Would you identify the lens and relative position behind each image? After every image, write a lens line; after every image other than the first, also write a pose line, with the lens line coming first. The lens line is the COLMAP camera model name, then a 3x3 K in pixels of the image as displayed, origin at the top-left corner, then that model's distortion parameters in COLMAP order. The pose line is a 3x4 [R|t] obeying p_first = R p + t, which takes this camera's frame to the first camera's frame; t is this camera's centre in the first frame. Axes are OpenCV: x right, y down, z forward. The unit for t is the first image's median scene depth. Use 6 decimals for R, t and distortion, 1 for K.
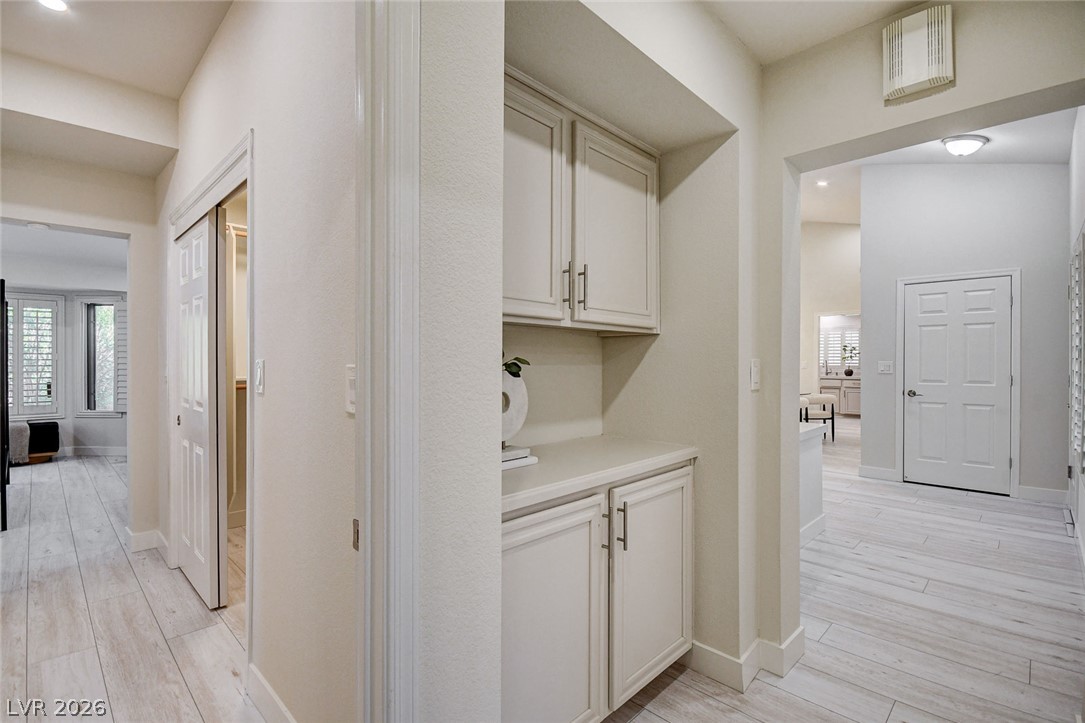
lens RADIAL K [[509.4, 0, 542.5], [0, 509.4, 361.5], [0, 0, 1]] dist [0.001374, 0.000108]
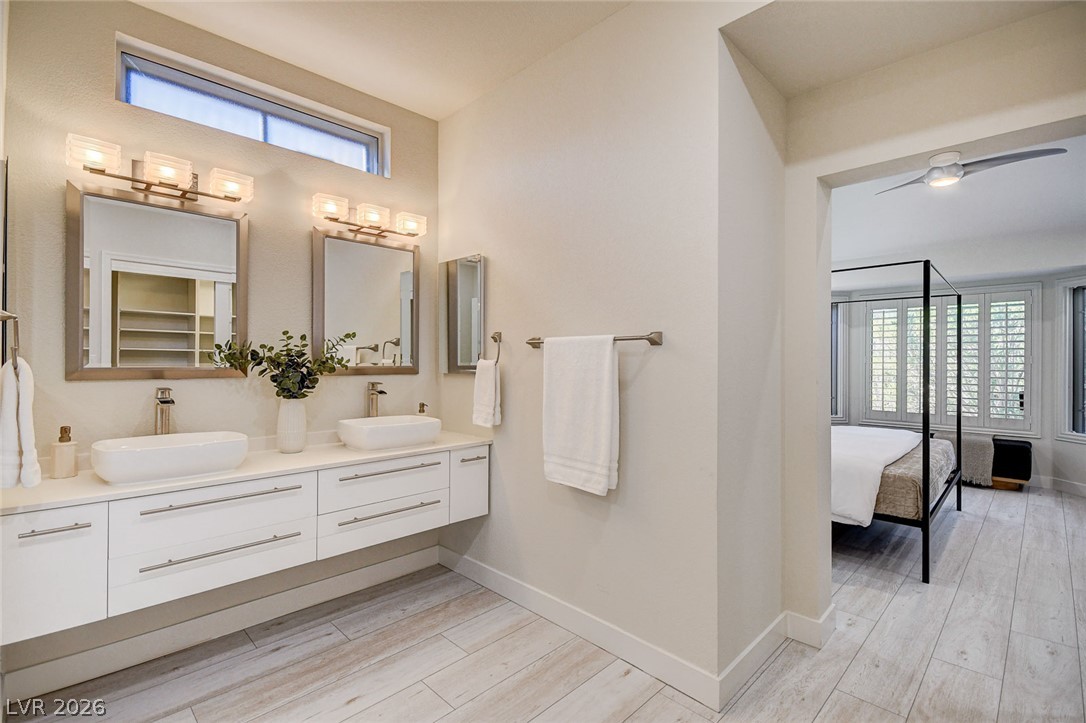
lens RADIAL K [[490.4, 0, 532.9], [0, 490.4, 362.4], [0, 0, 1]] dist [-0.001949, -0.000541]
pose [[-0.022995, -0.001031, -0.999735, -0.175804], [-0.005965, 0.999982, -0.000894, -0.000125], [0.999718, 0.005943, -0.023001, 0.246992]]
